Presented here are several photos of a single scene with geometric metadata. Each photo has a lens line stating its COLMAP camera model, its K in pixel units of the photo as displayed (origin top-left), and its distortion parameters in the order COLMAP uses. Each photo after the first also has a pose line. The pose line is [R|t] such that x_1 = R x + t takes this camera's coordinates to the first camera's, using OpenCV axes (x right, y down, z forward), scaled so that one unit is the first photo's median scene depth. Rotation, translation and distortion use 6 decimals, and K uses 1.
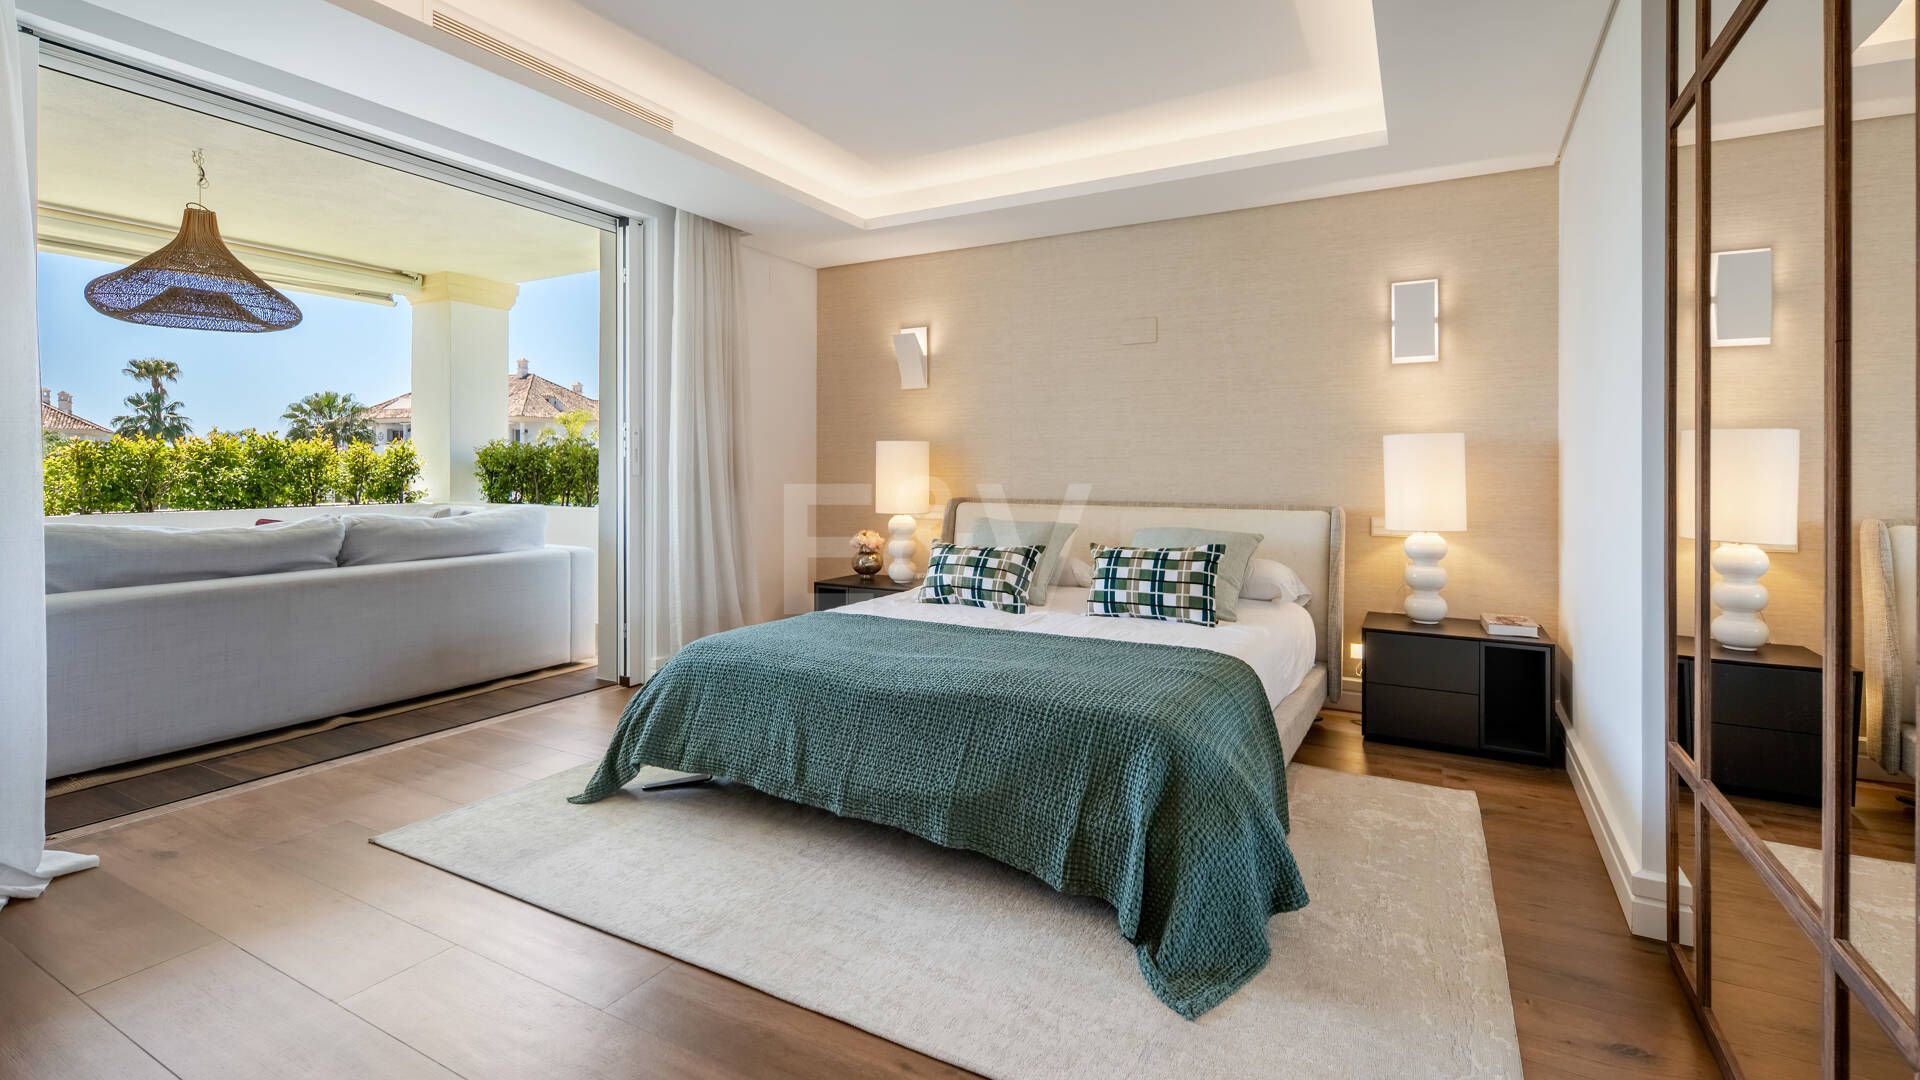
lens RADIAL K [[863.0, 0, 951.9], [0, 863.0, 479.8], [0, 0, 1]] dist [0.004239, -0.000388]
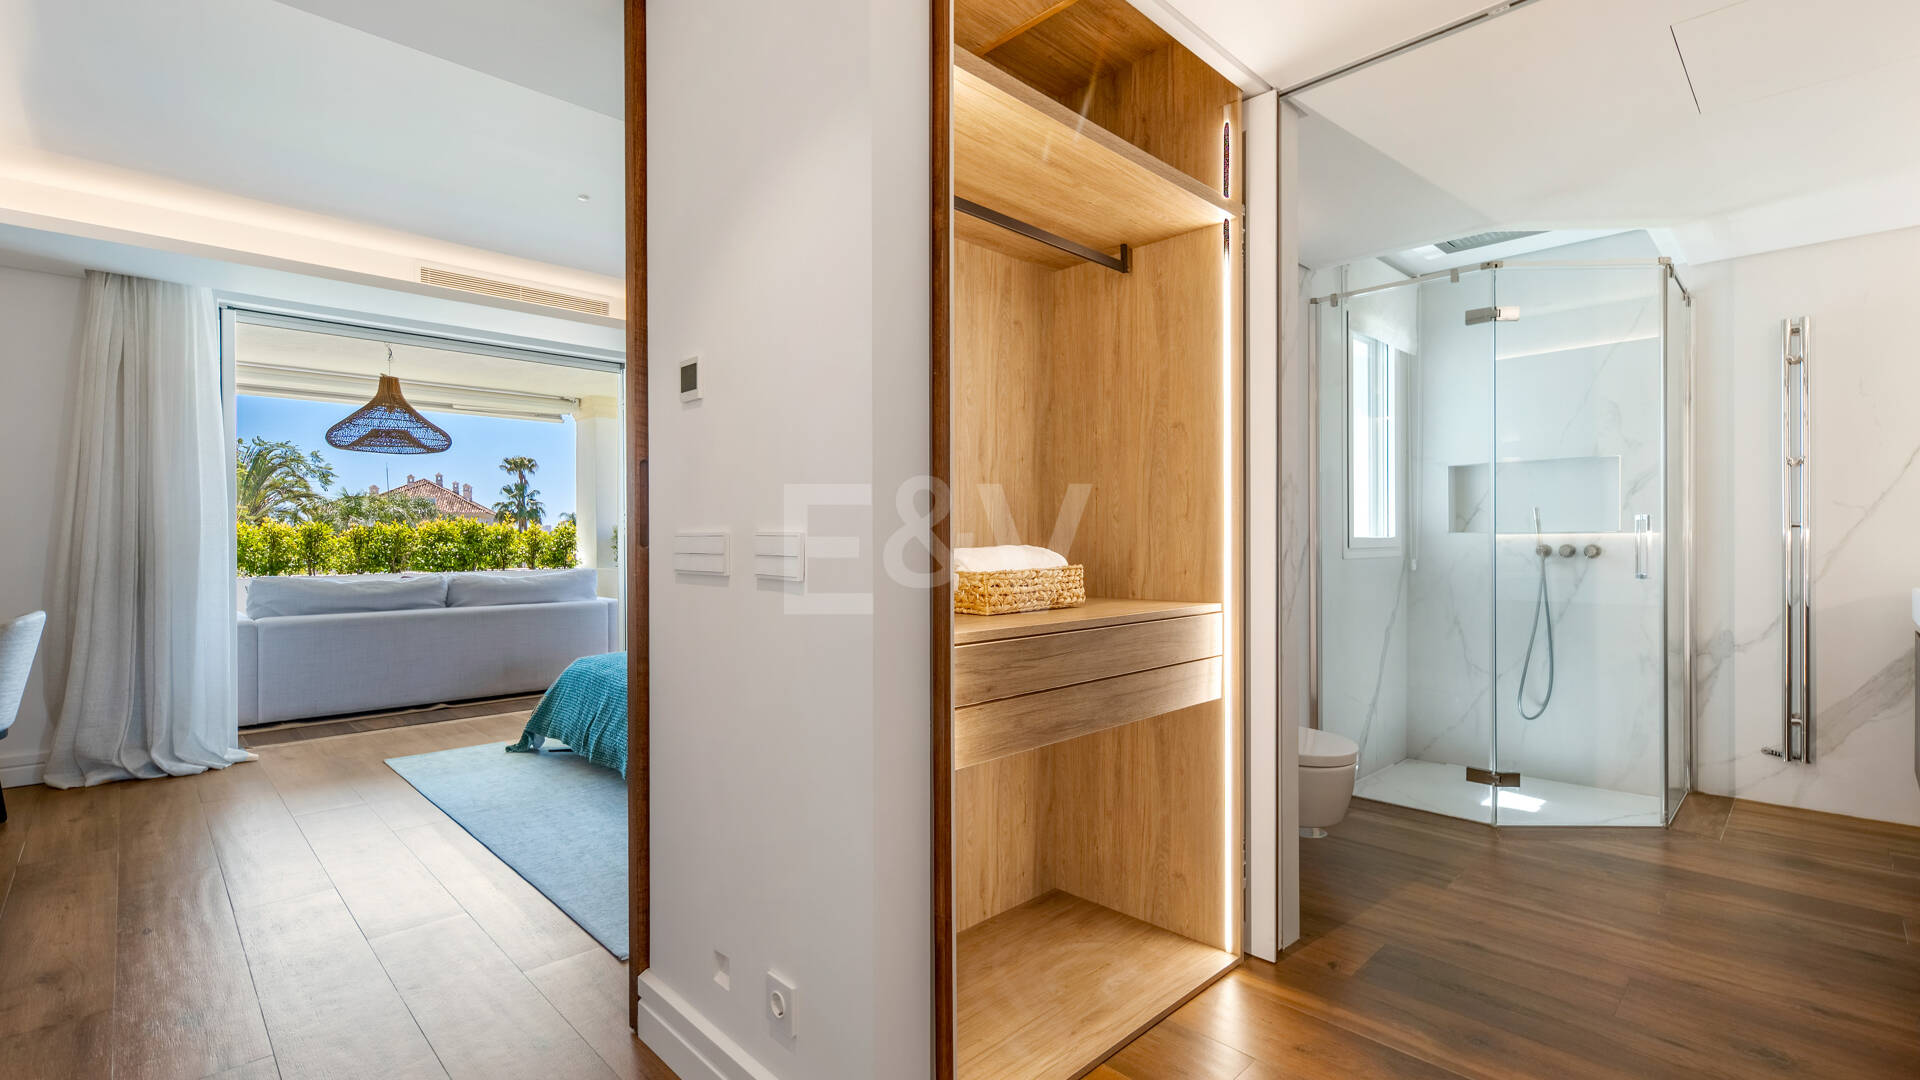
lens RADIAL K [[863.0, 0, 959.9], [0, 863.0, 546.7], [0, 0, 1]] dist [0.004239, -0.000388]
pose [[0.957299, -0.003475, -0.289078, 0.424127], [0.001874, 0.999981, -0.005815, 0.001923], [0.289093, 0.005025, 0.957288, -0.143680]]
